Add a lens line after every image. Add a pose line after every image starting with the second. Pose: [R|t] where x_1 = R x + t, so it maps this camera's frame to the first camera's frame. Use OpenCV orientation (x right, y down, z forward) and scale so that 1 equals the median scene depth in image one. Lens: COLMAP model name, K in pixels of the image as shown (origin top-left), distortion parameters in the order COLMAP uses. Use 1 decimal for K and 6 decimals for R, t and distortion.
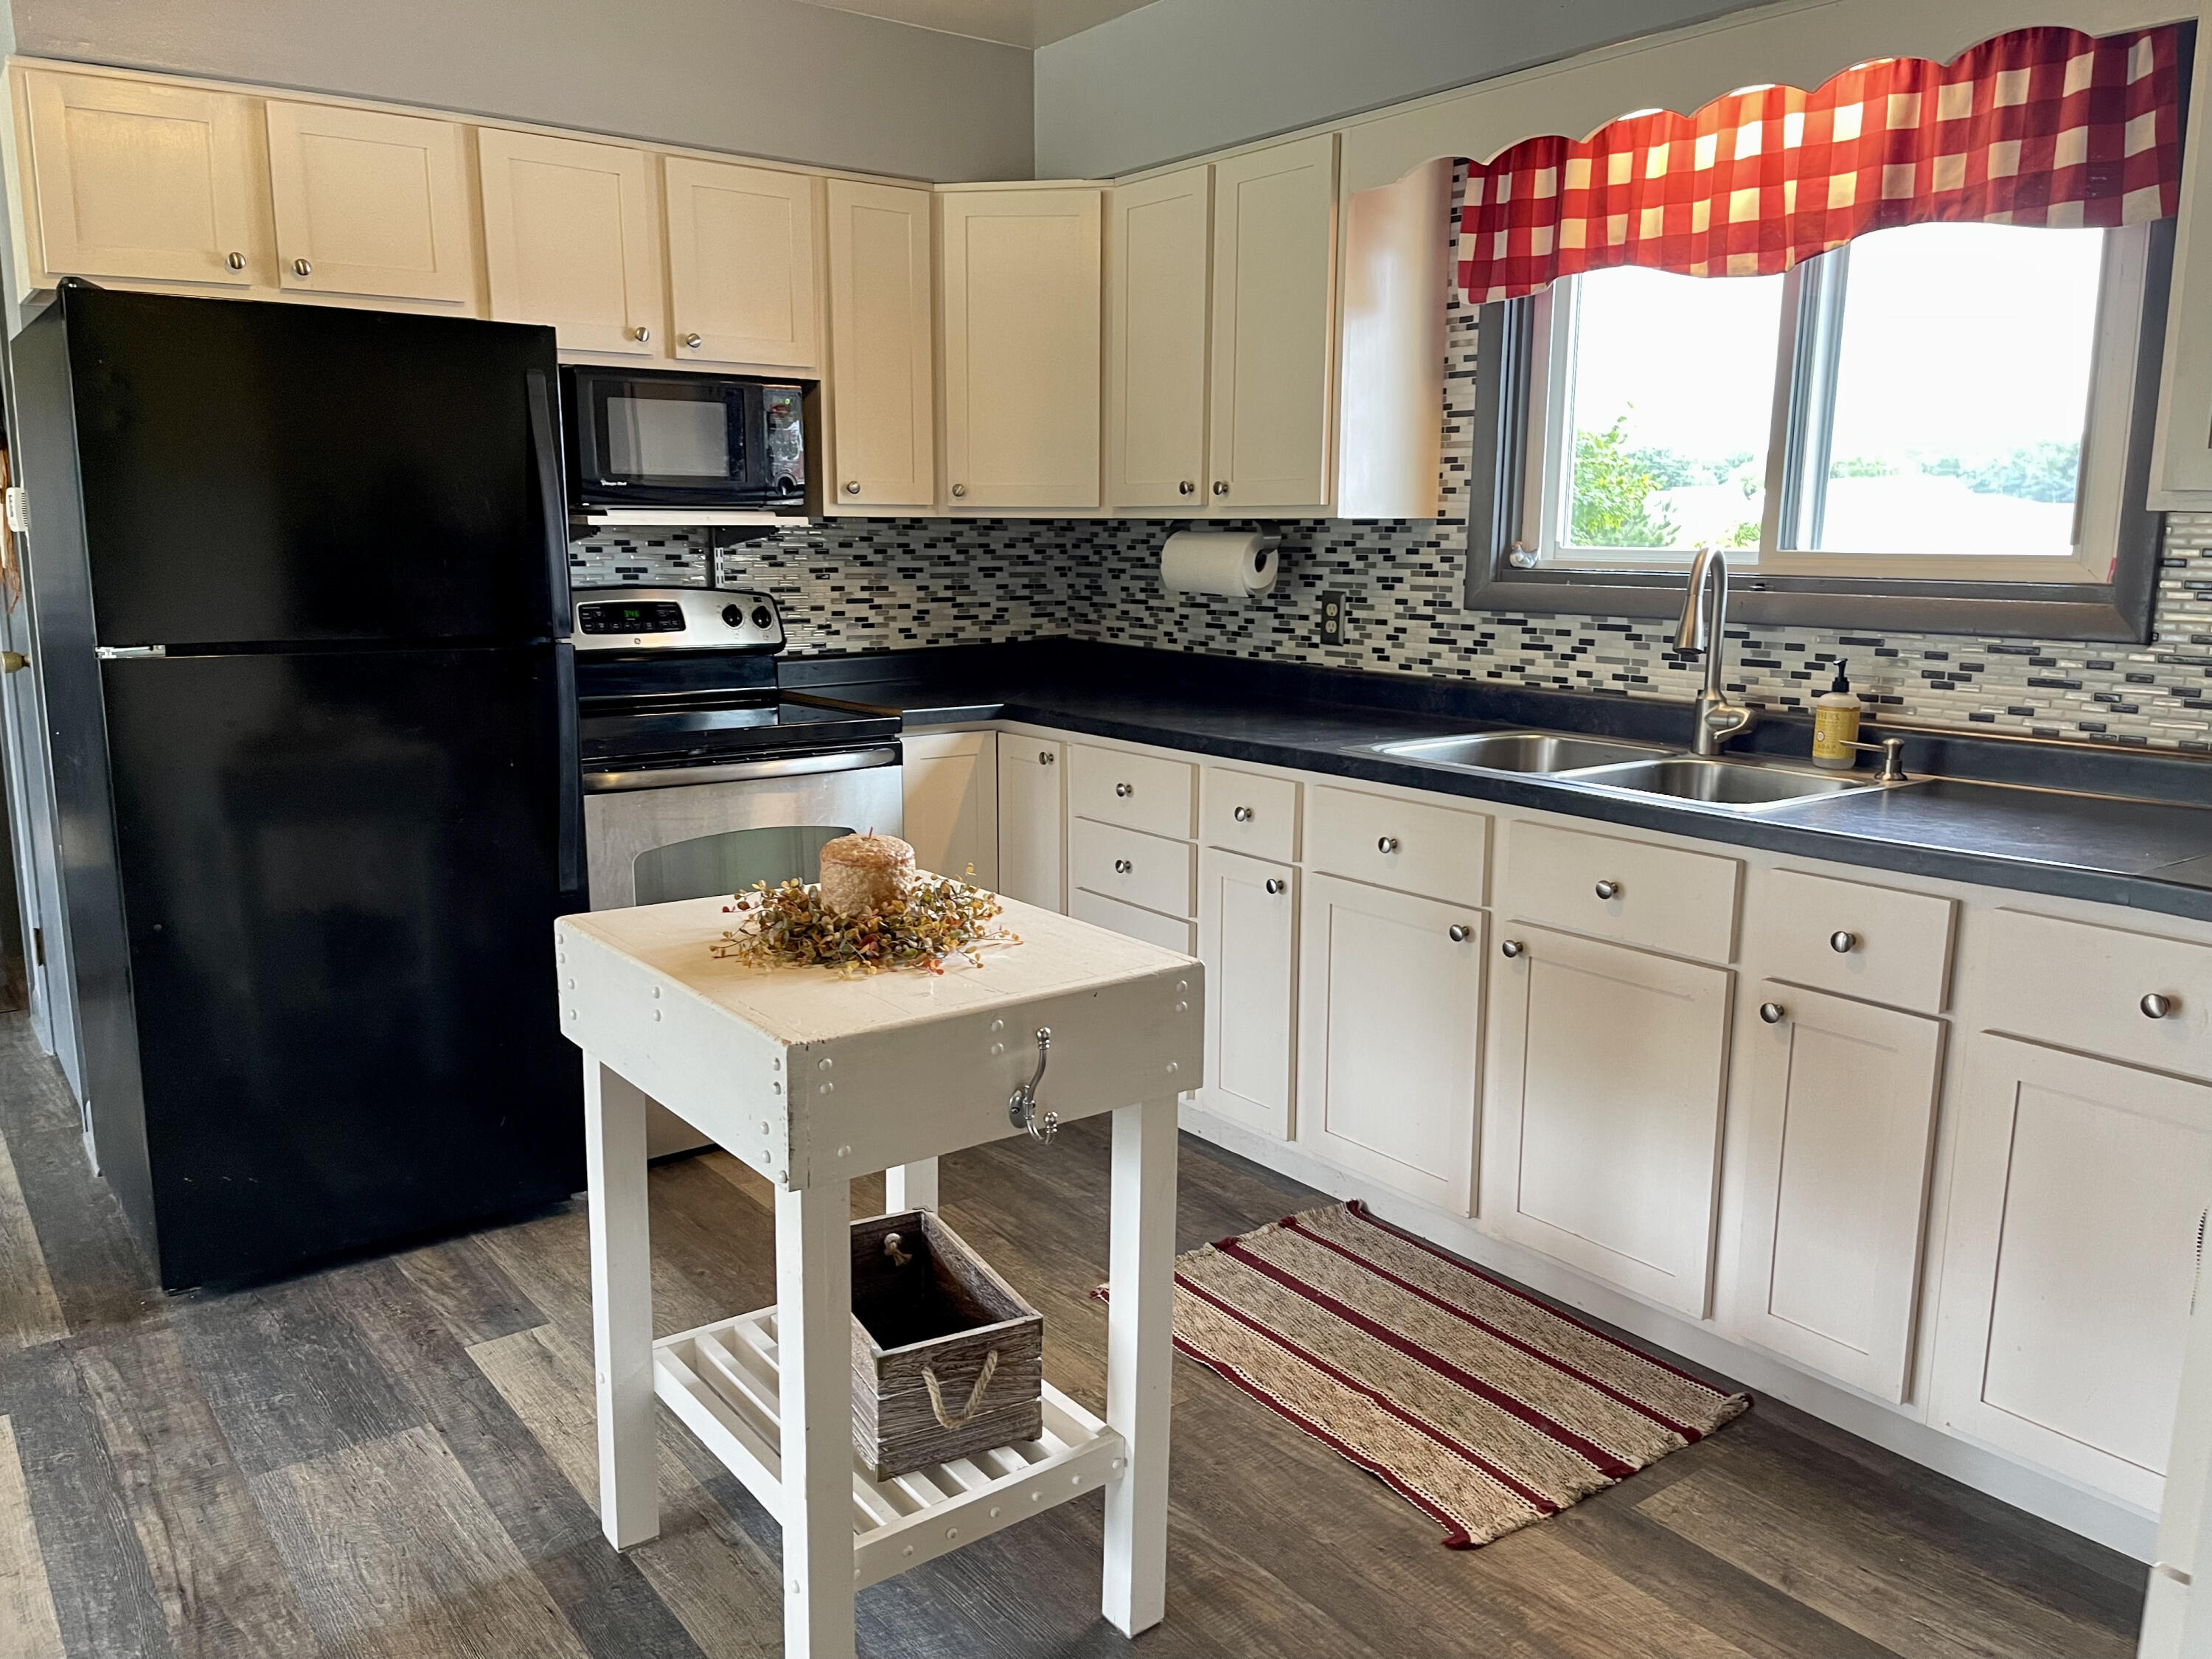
lens RADIAL K [[1683.9, 0, 1117.2], [0, 1683.9, 847.6], [0, 0, 1]] dist [0.068165, -0.089618]
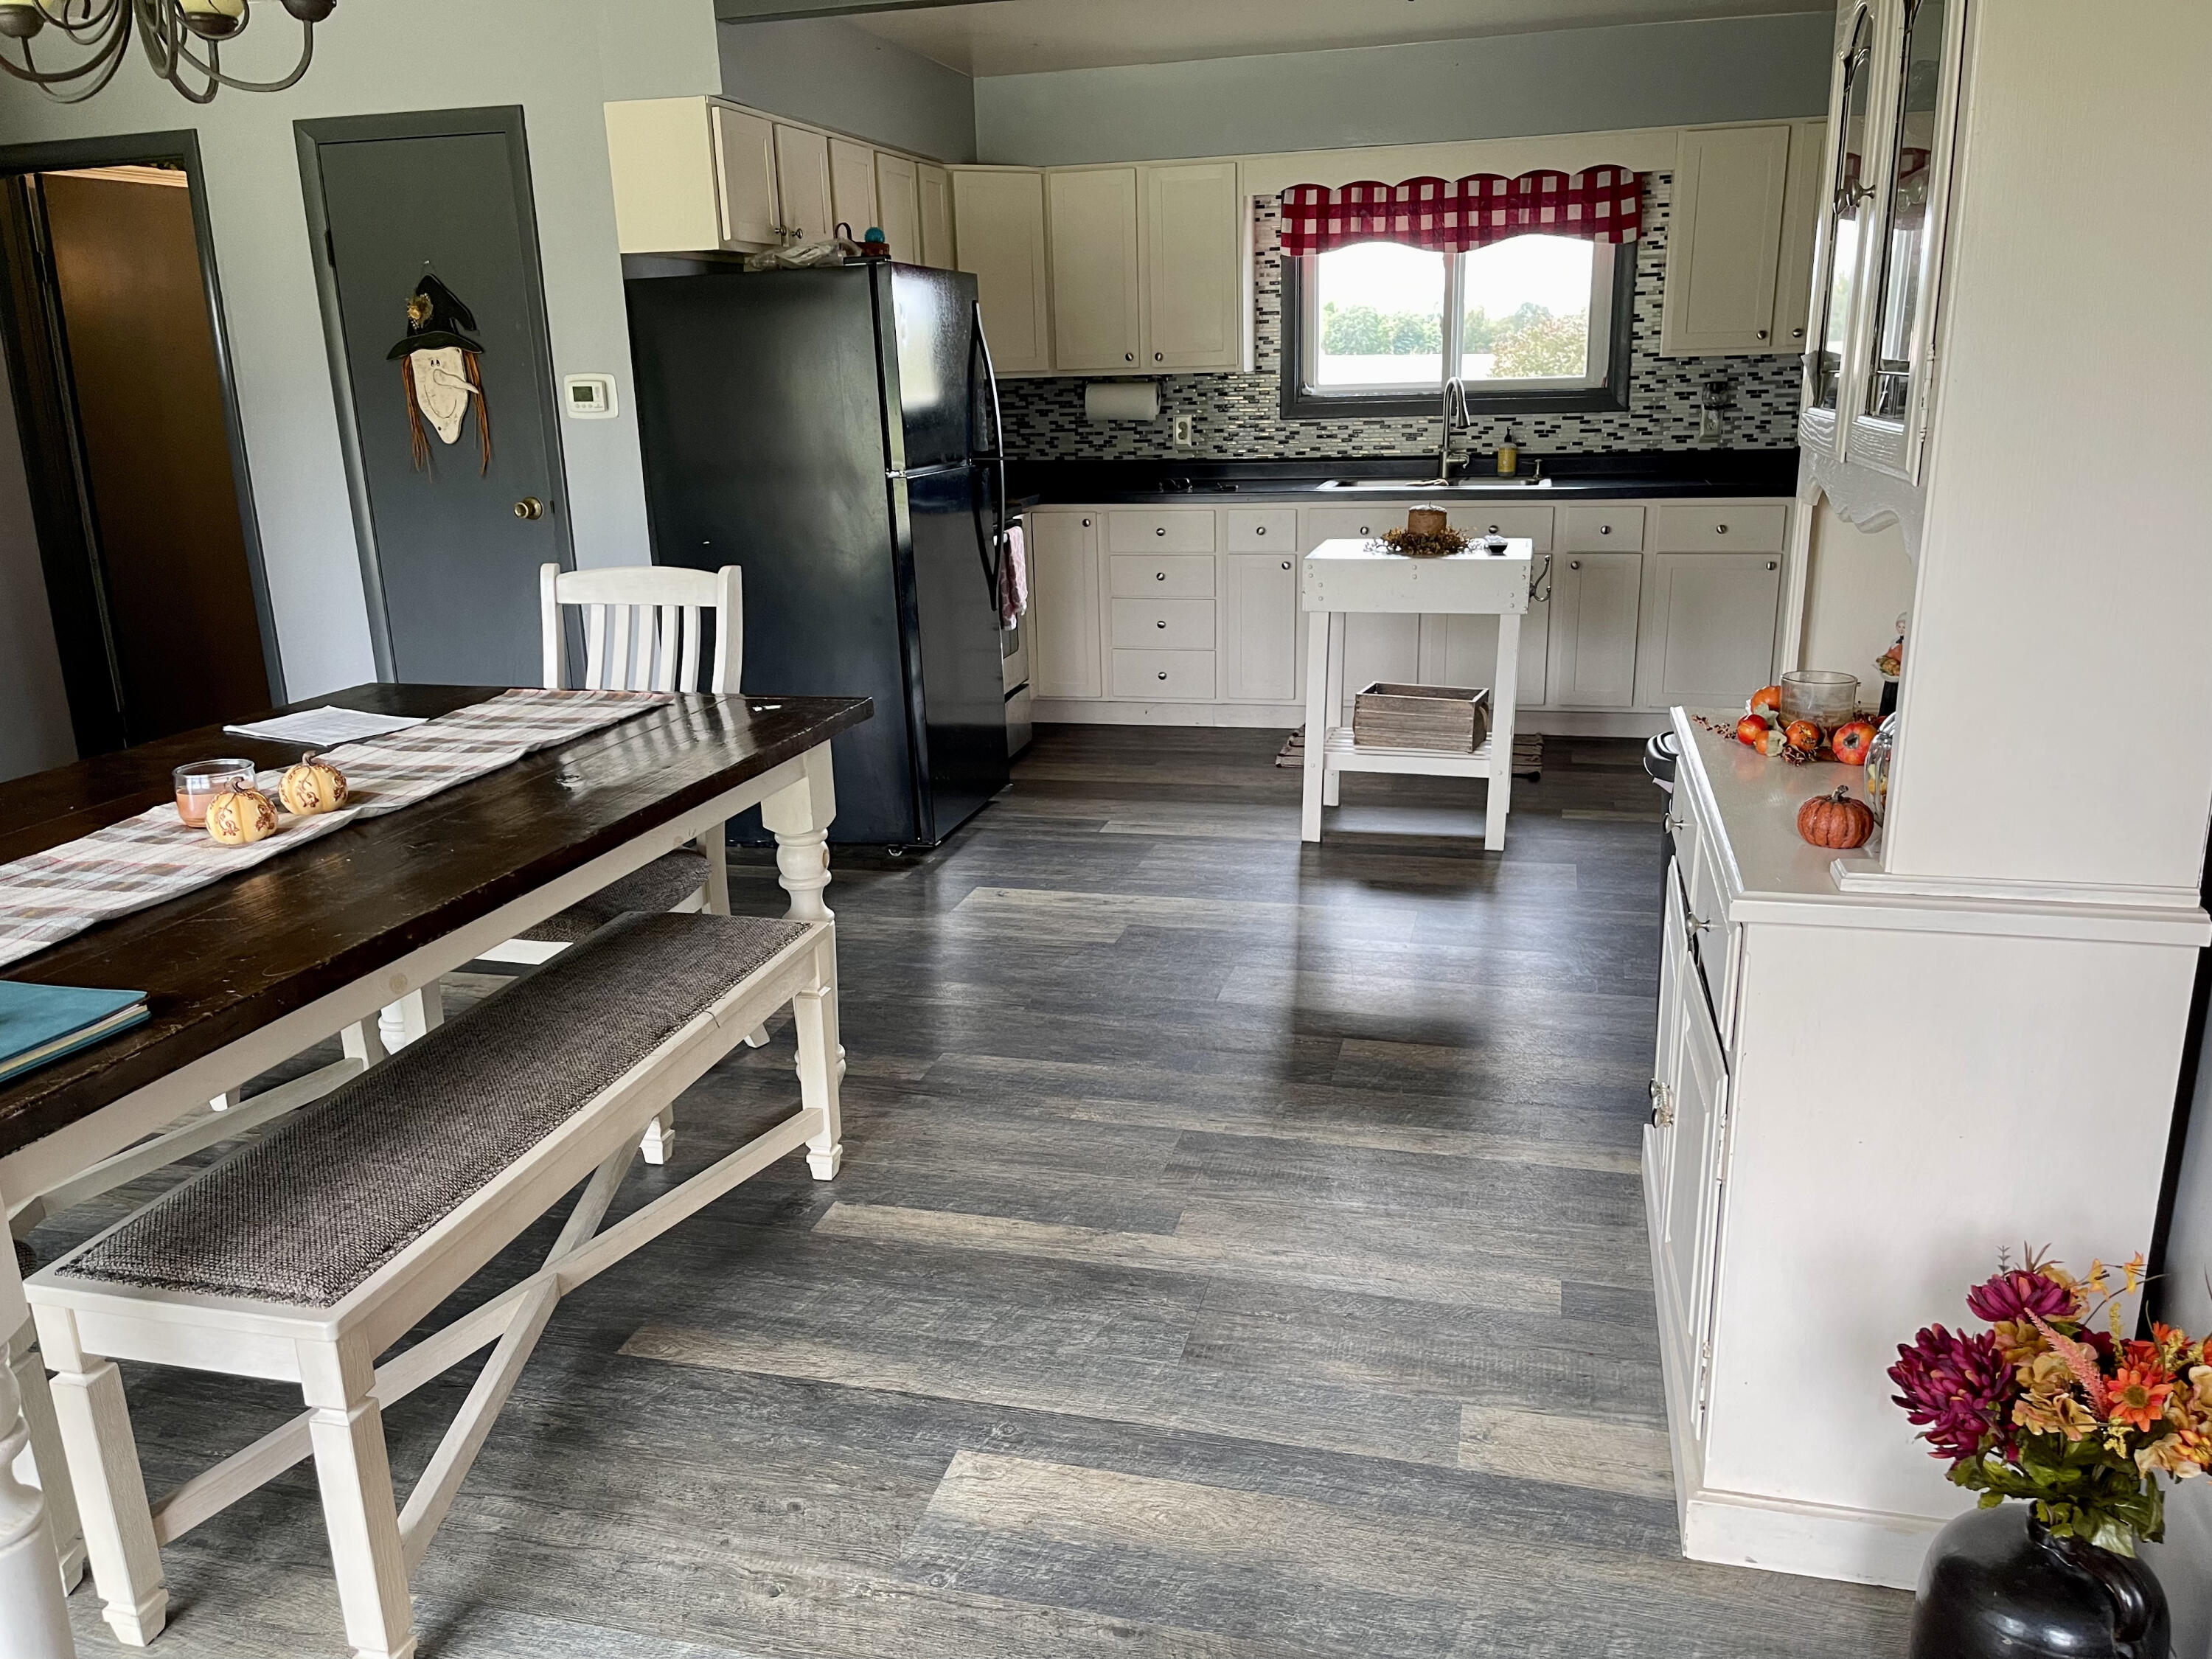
lens RADIAL K [[1683.9, 0, 1119.5], [0, 1683.9, 843.2], [0, 0, 1]] dist [0.068165, -0.089618]
pose [[0.778374, -0.197003, 0.596090, -1.153149], [0.149175, 0.980334, 0.129200, 0.051945], [-0.609820, -0.011644, 0.792454, -0.389899]]
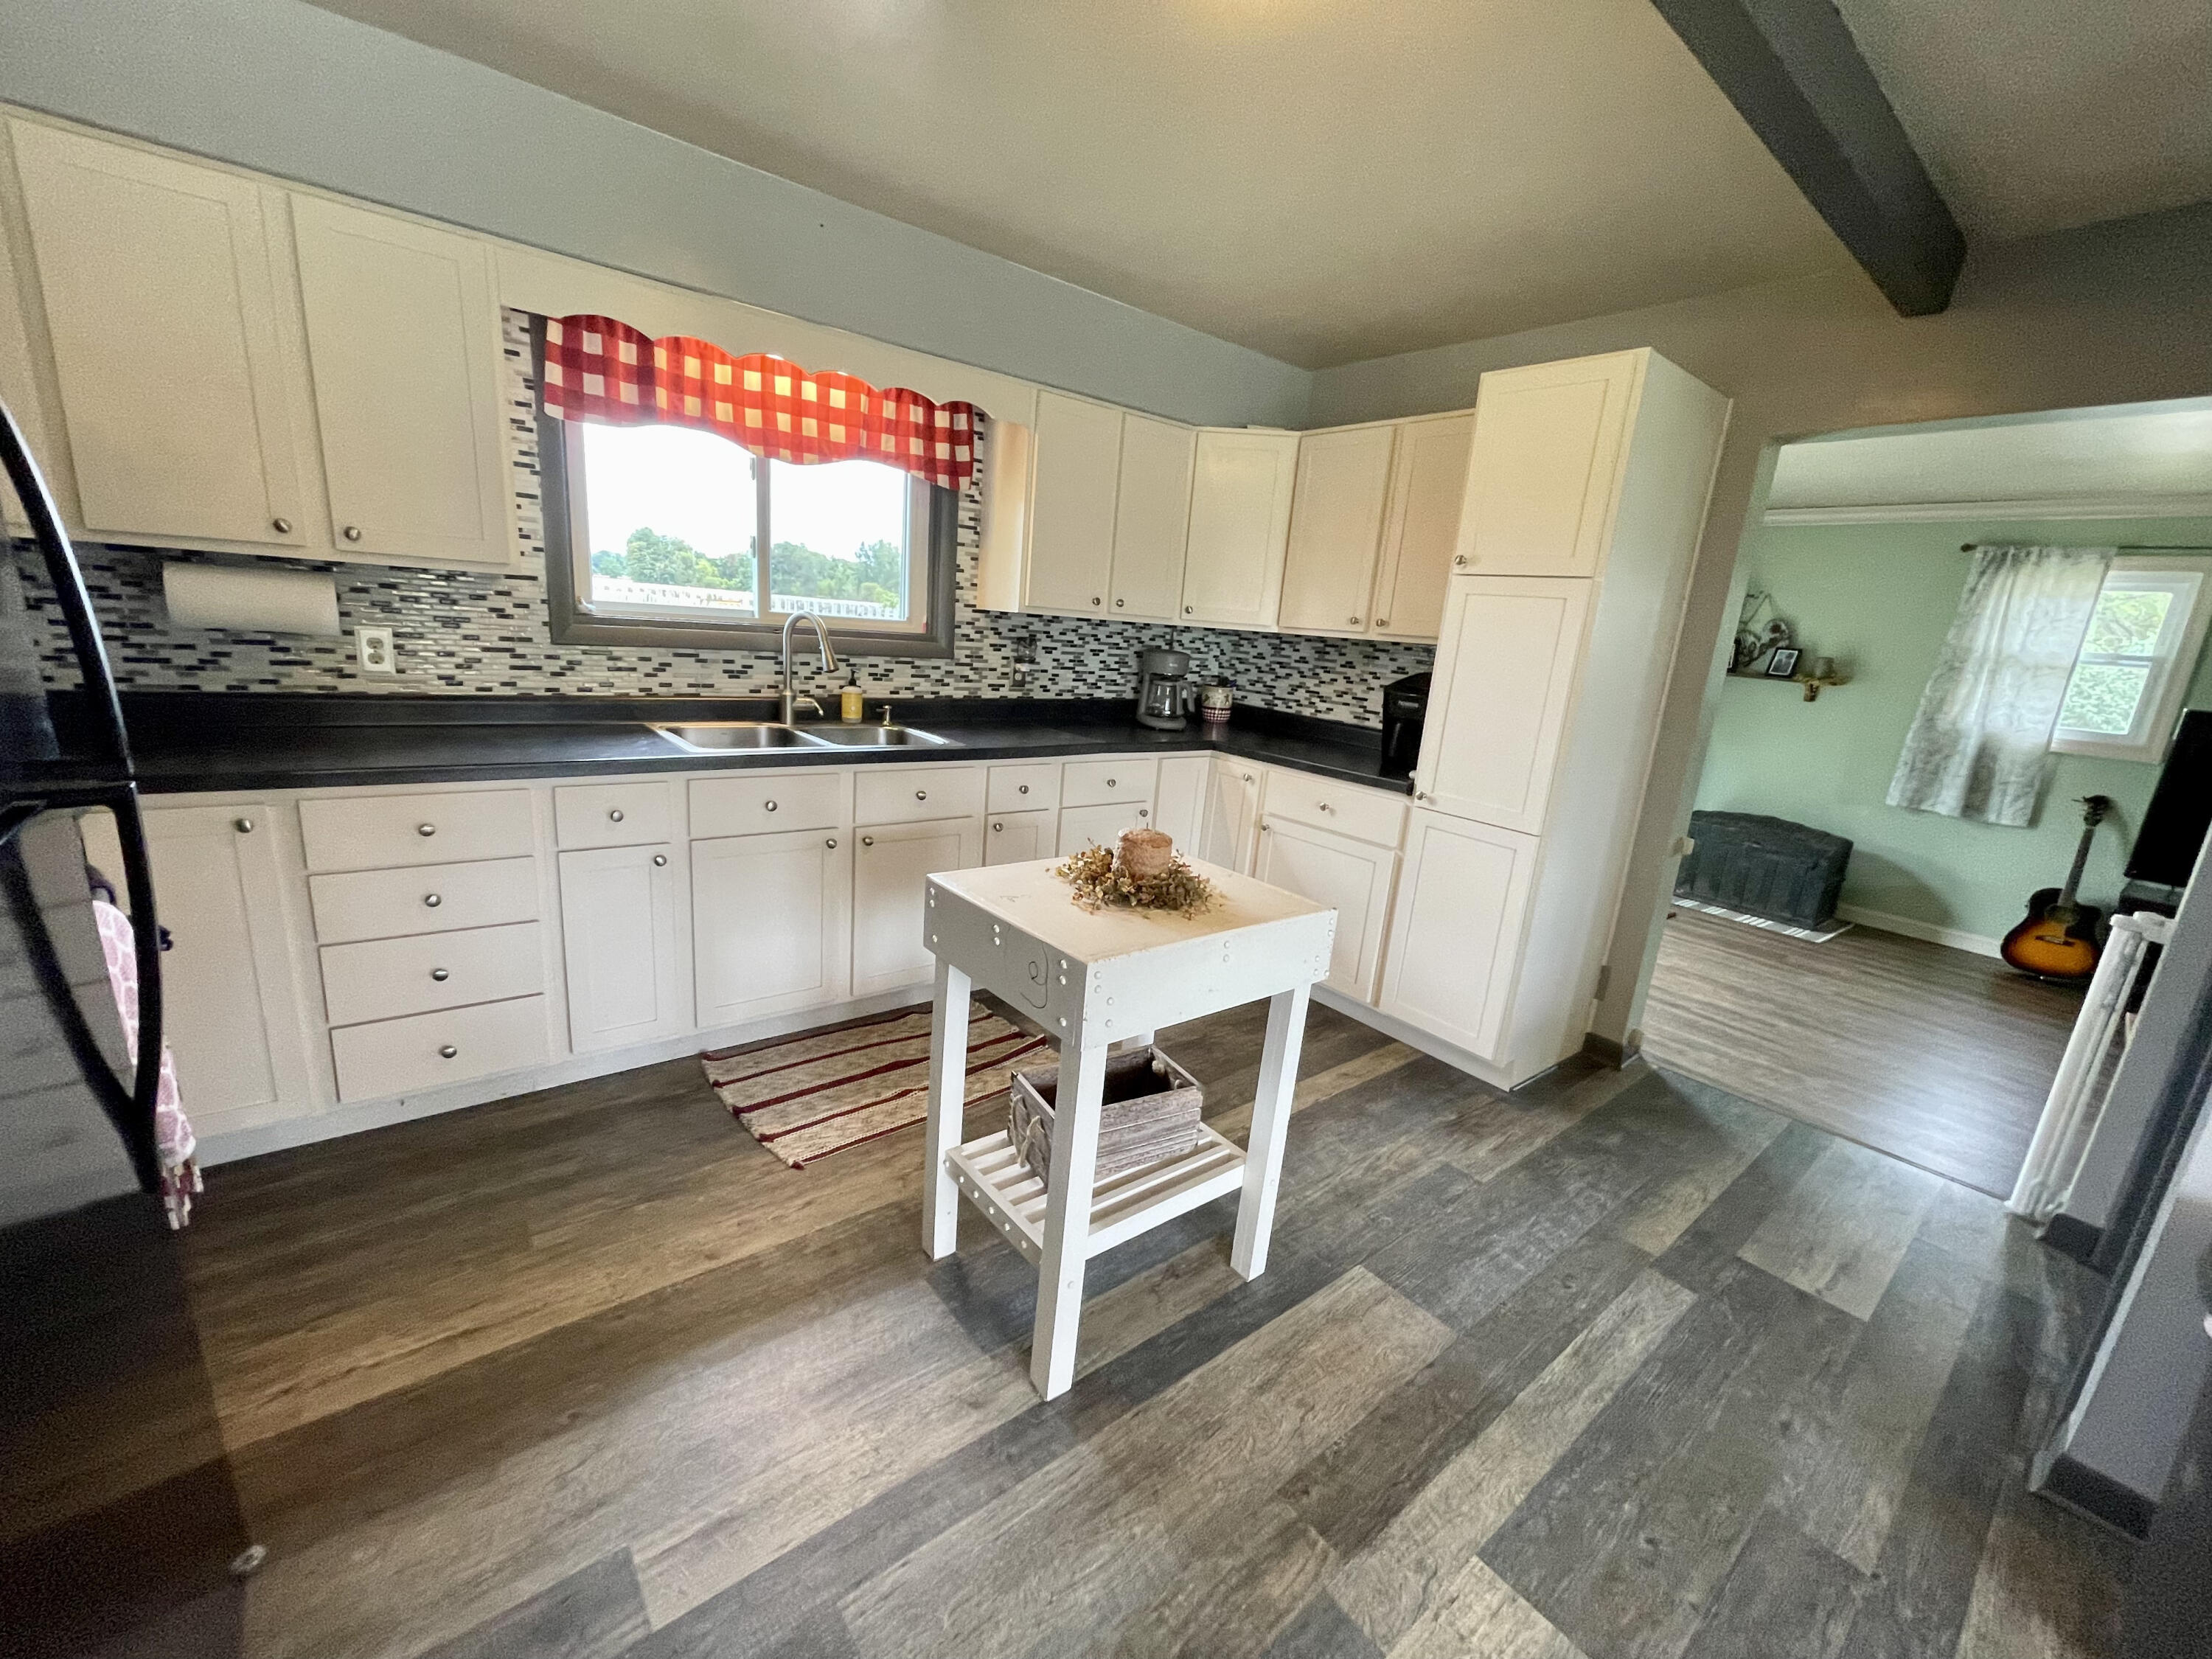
lens RADIAL K [[887.4, 0, 1104.4], [0, 887.4, 842.9], [0, 0, 1]] dist [-0.009609, 0.000803]
pose [[-0.029677, -0.252139, 0.967236, -0.545271], [0.112071, 0.960721, 0.253880, -0.117669], [-0.993257, 0.115933, -0.000253, 0.574611]]
